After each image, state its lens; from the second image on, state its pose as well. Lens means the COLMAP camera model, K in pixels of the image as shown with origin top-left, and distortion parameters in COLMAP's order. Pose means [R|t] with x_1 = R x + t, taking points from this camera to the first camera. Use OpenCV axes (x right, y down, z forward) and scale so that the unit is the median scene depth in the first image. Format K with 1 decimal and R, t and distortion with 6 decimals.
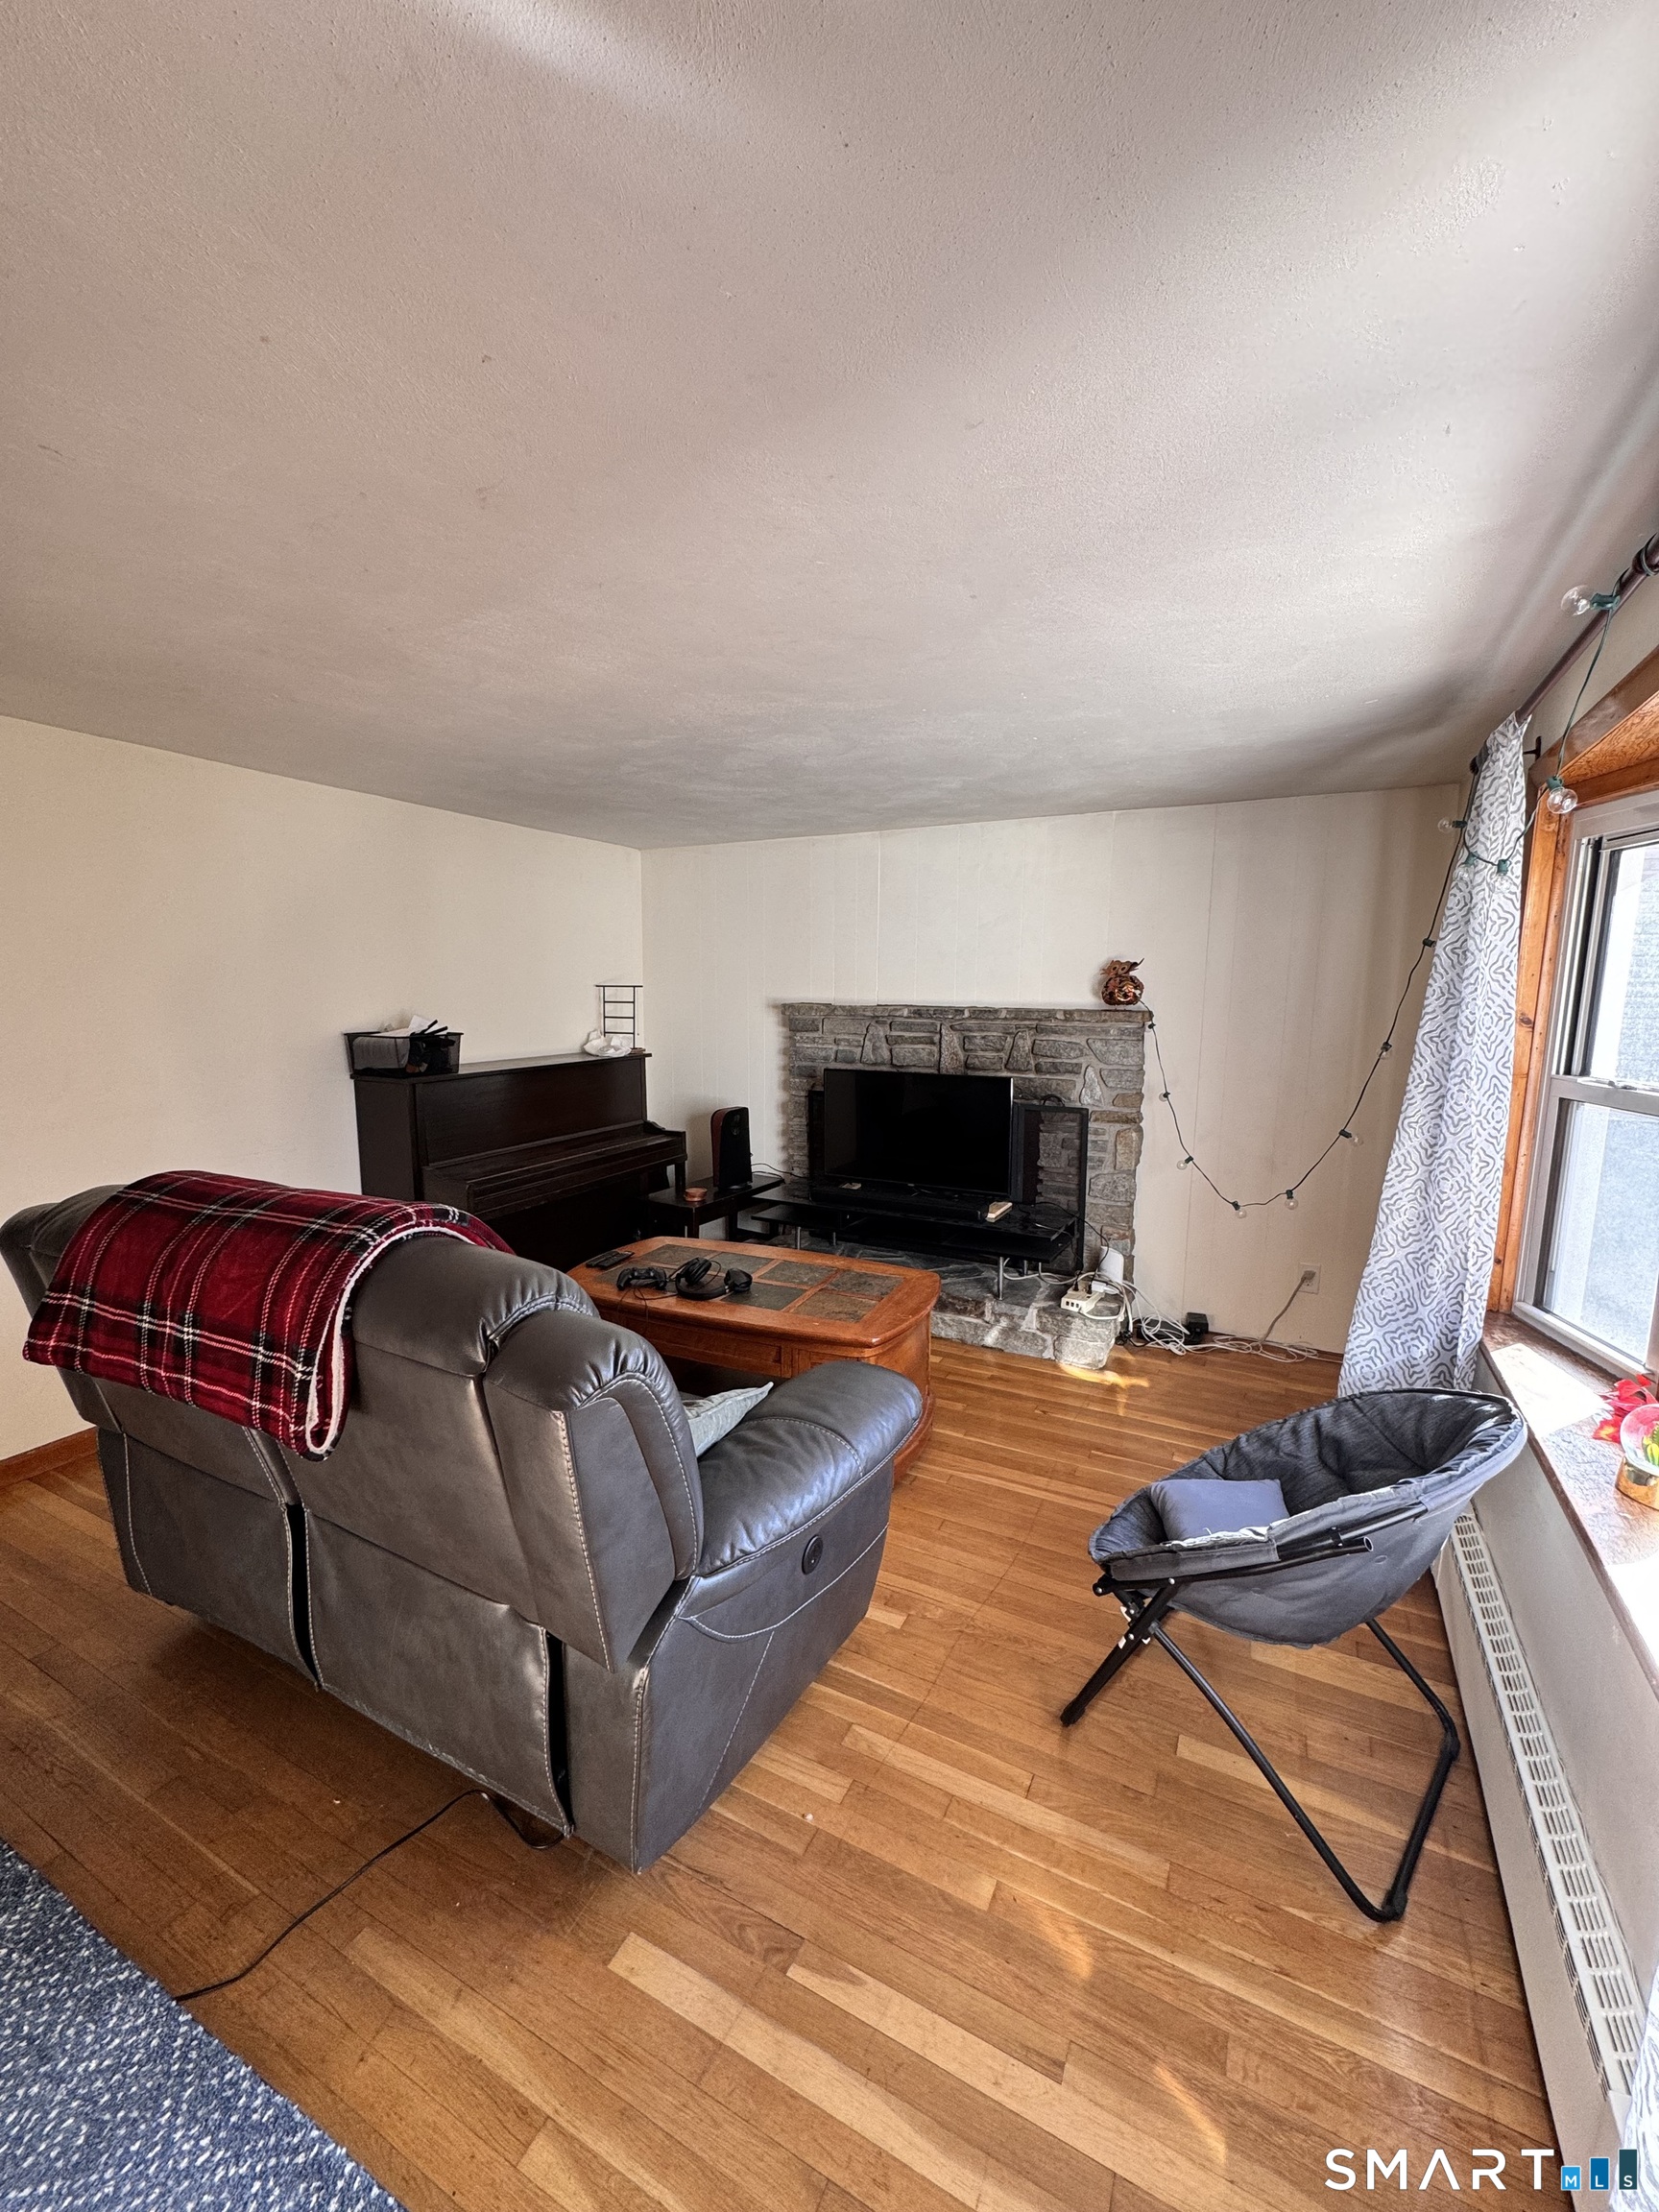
lens RADIAL K [[883.2, 0, 823.5], [0, 883.2, 1104.9], [0, 0, 1]] dist [0.002417, 0.000014]
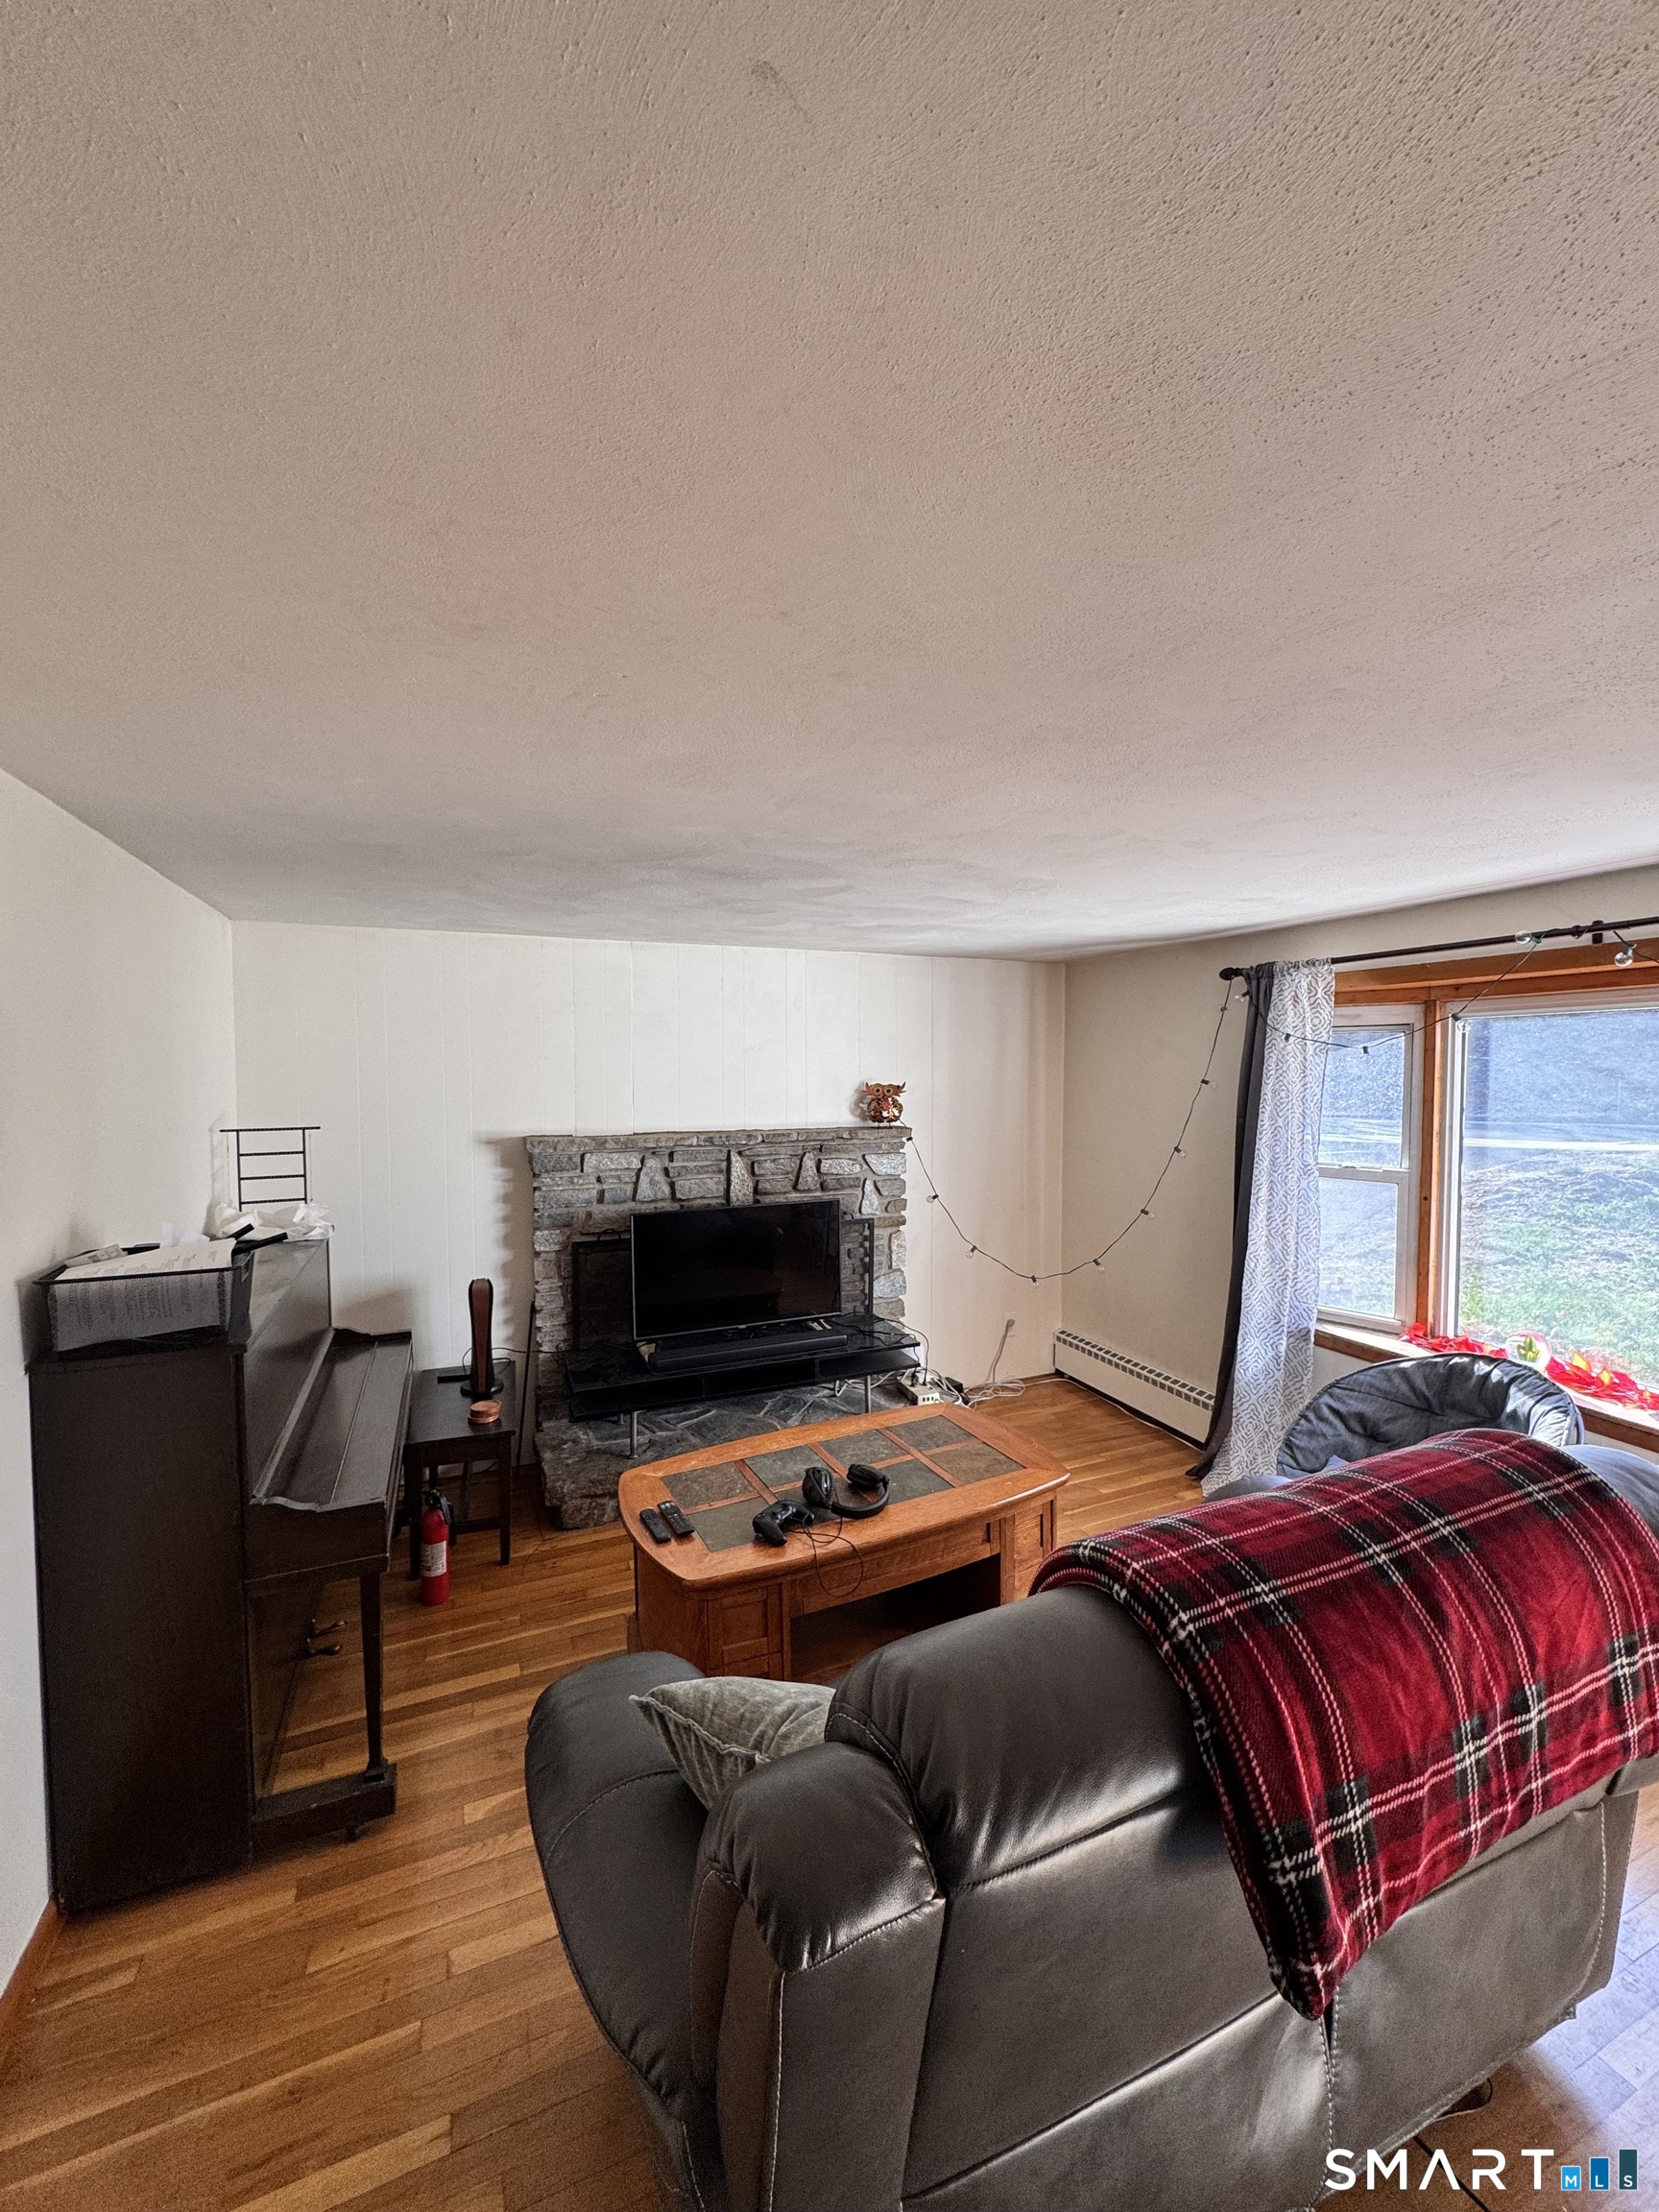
lens RADIAL K [[883.2, 0, 829.2], [0, 883.2, 1110.3], [0, 0, 1]] dist [0.002417, 0.000014]
pose [[0.627262, -0.044481, 0.777537, -0.540817], [0.112972, 0.993005, -0.034331, -0.090651], [-0.770571, 0.109374, 0.627899, 0.316643]]
